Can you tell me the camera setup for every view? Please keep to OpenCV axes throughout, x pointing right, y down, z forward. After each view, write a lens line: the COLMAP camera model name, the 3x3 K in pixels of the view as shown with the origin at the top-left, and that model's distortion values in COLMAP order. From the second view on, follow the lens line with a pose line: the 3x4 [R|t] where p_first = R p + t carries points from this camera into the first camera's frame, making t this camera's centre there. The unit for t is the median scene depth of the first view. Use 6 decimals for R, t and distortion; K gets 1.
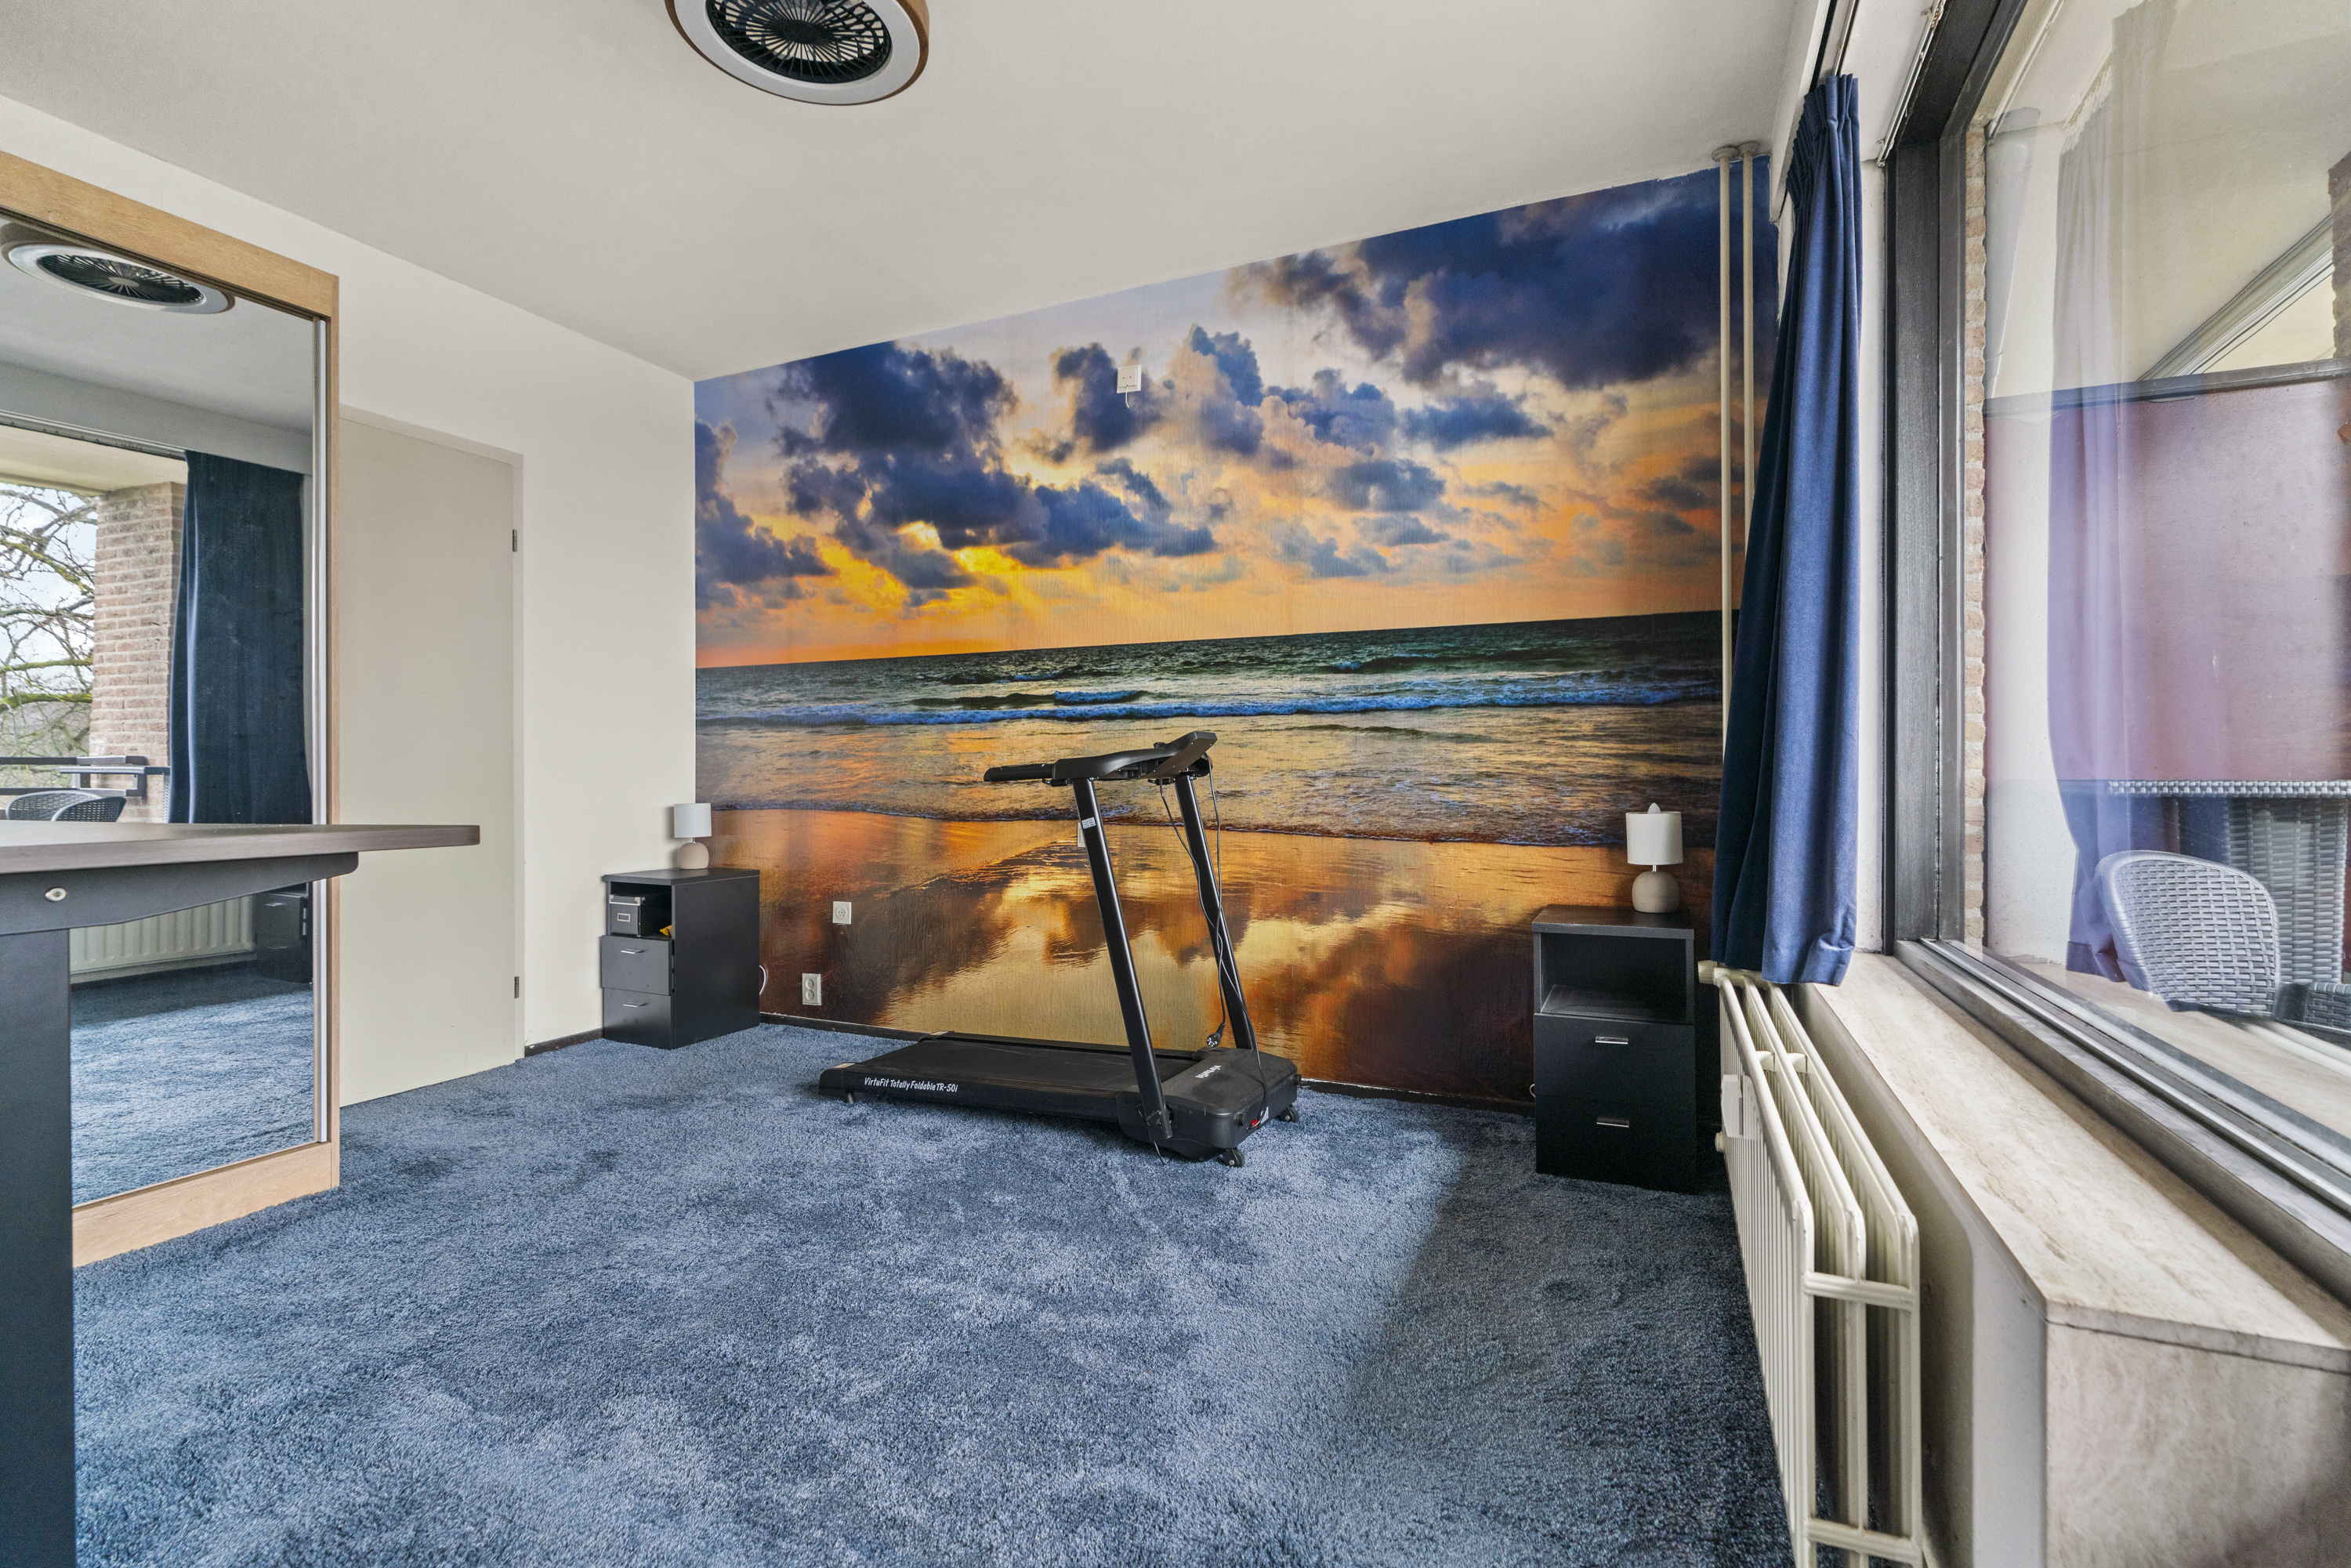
lens RADIAL K [[1072.1, 0, 1175.5], [0, 1072.1, 784.0], [0, 0, 1]] dist [0.002826, 0.000313]
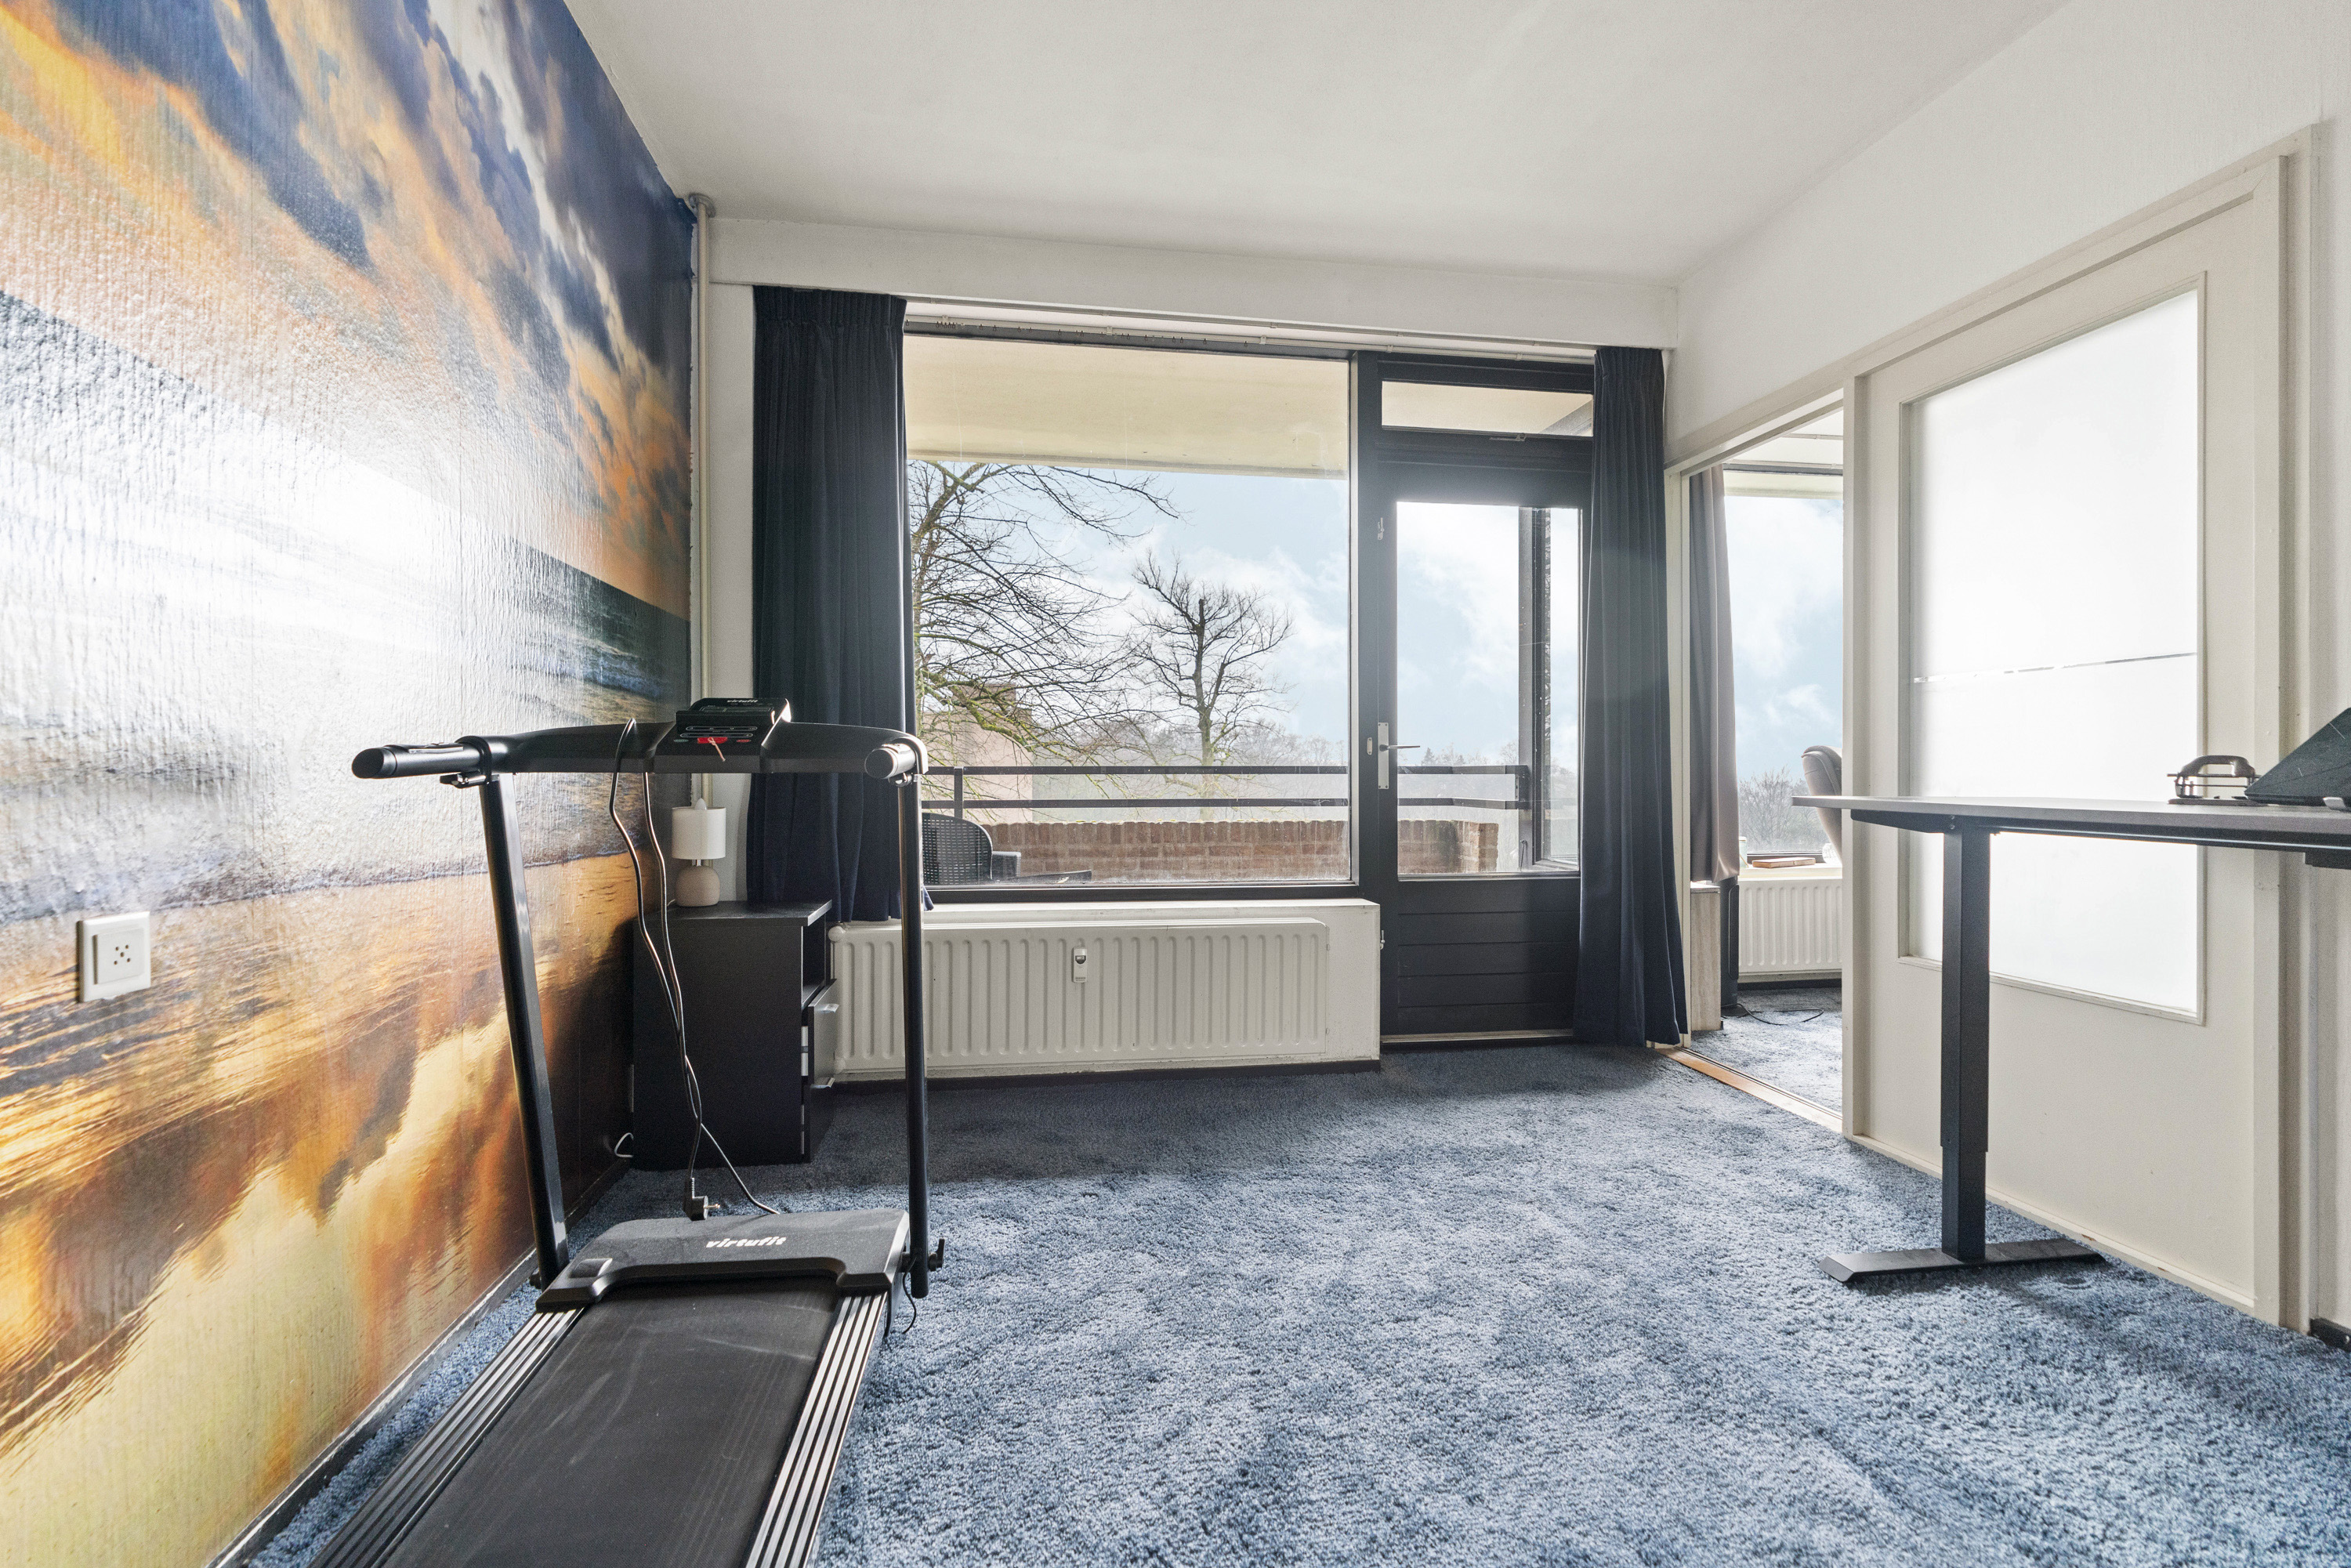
lens RADIAL K [[1072.1, 0, 1175.5], [0, 1072.1, 784.0], [0, 0, 1]] dist [0.002826, 0.000313]
pose [[-0.542767, -0.007426, 0.839851, -0.521695], [0.001864, 0.999948, 0.010046, -0.004654], [-0.839881, 0.007019, -0.542725, 0.934139]]
